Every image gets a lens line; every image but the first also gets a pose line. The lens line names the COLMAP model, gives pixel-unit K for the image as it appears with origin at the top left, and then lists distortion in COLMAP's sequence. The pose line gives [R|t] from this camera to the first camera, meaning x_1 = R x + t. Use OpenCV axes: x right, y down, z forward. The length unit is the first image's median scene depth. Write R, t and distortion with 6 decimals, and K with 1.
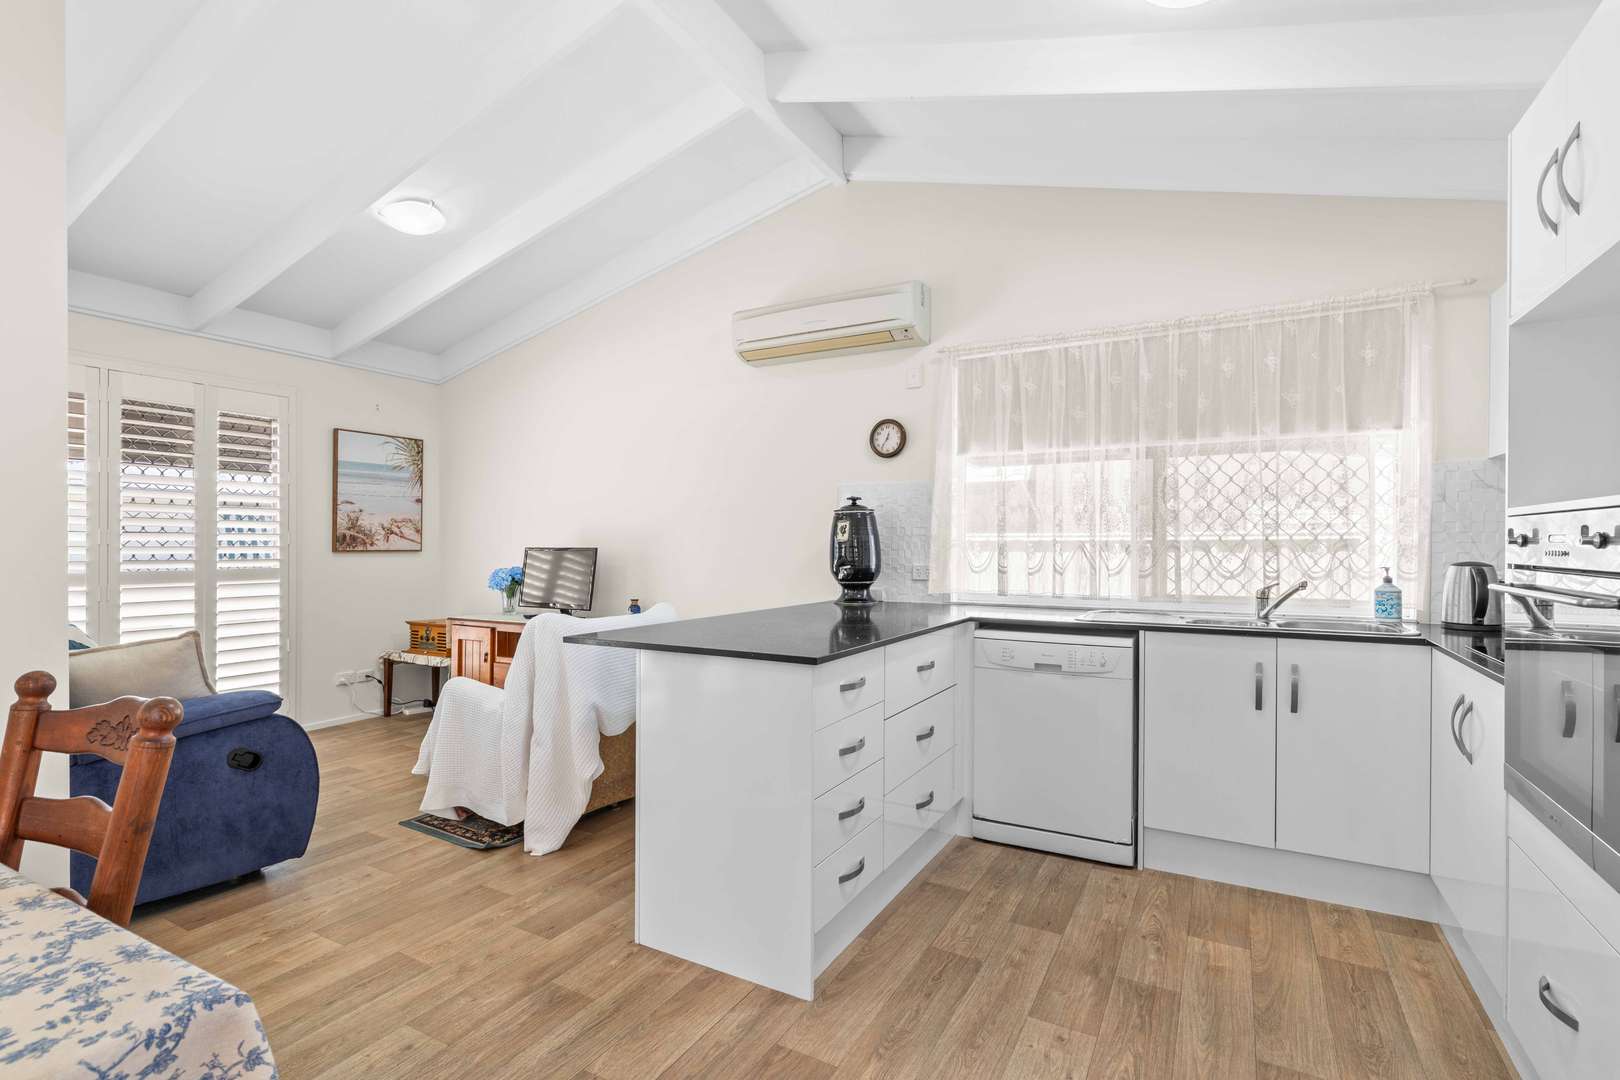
lens RADIAL K [[744.8, 0, 776.5], [0, 744.8, 549.3], [0, 0, 1]] dist [-0.002921, -0.000503]
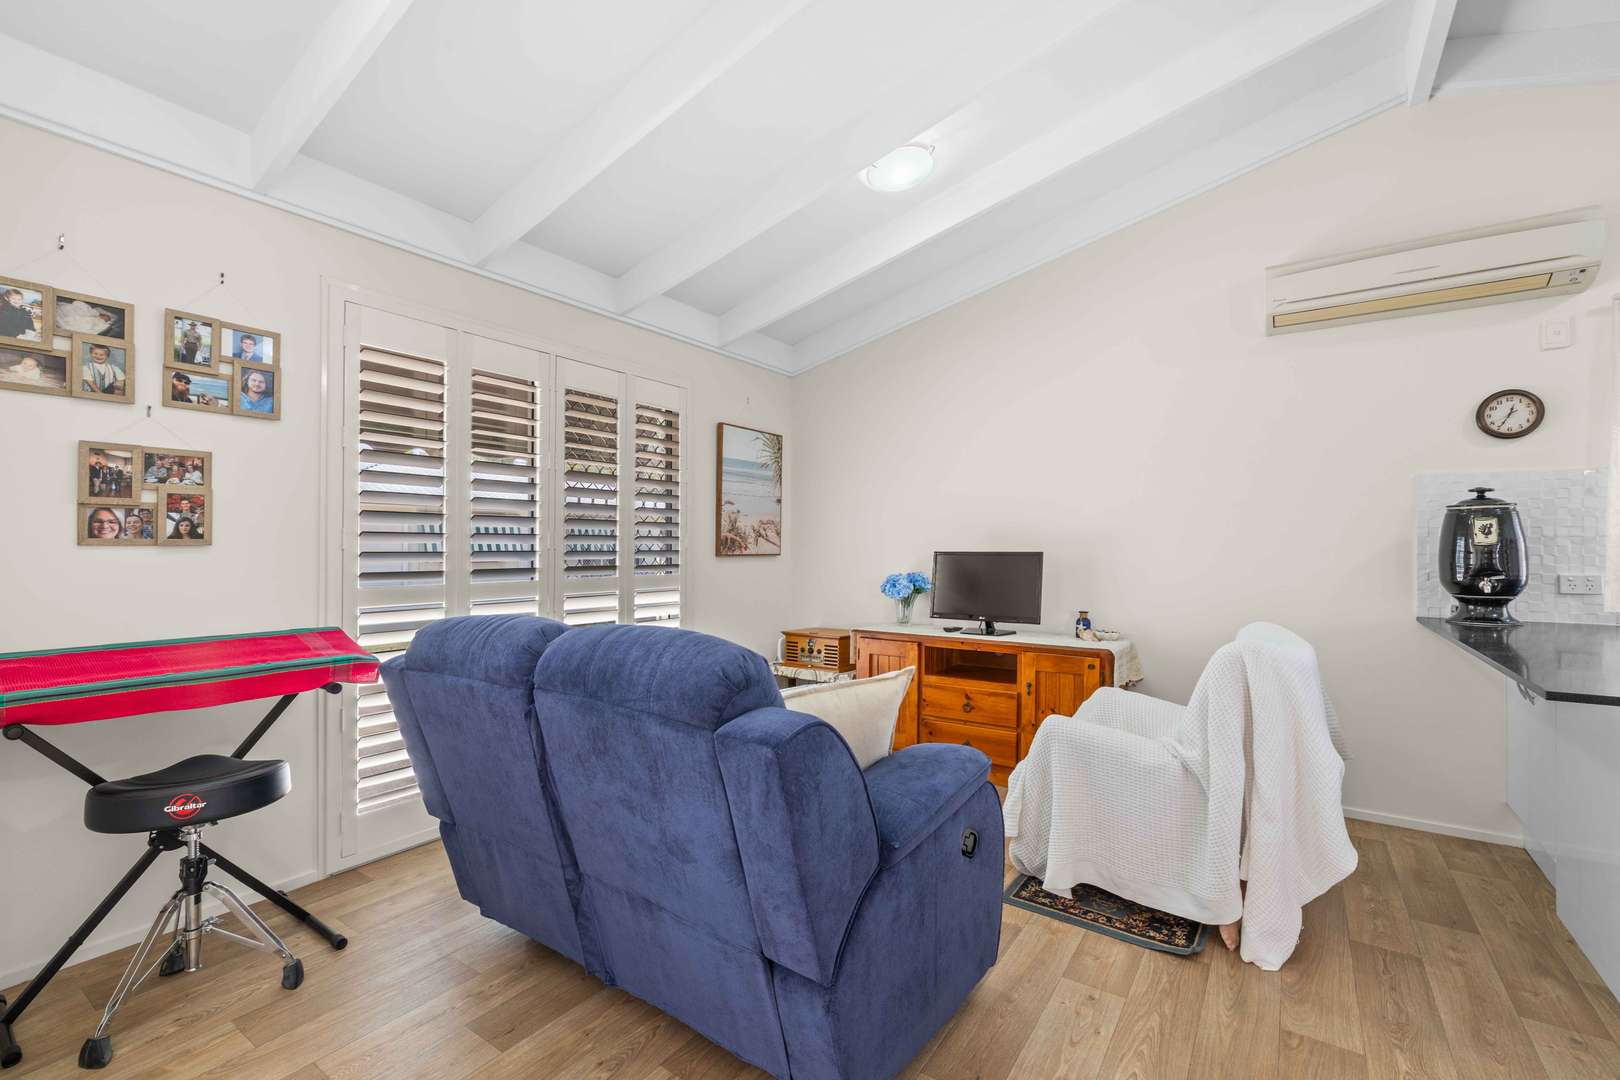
lens RADIAL K [[706.6, 0, 809.5], [0, 706.6, 541.3], [0, 0, 1]] dist [-0.004217, 0.002865]
pose [[0.994843, -0.002577, -0.101395, -0.511620], [0.001373, 0.999928, -0.011944, -0.005855], [0.101418, 0.011743, 0.994775, 0.180101]]
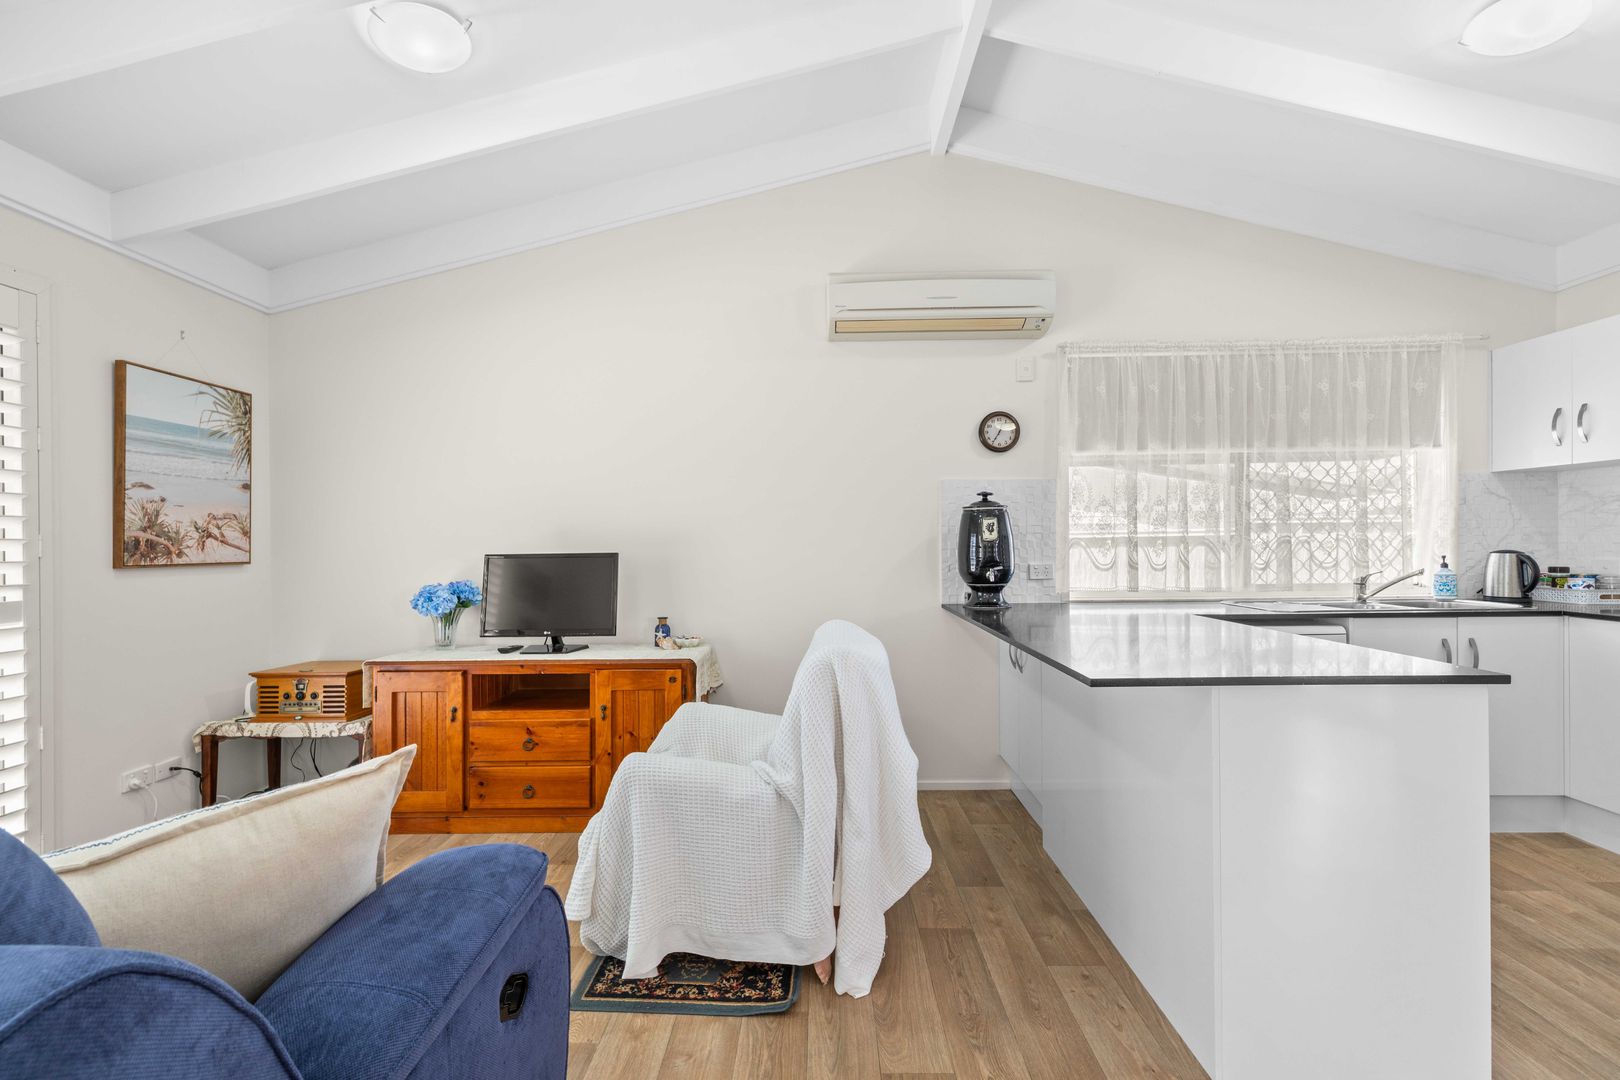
lens RADIAL K [[706.6, 0, 817.9], [0, 706.6, 543.6], [0, 0, 1]] dist [-0.004217, 0.002865]
pose [[0.880746, -0.013270, 0.473403, -0.481859], [0.016406, 0.999862, -0.002495, -0.007565], [-0.473305, 0.009964, 0.880842, 0.314100]]
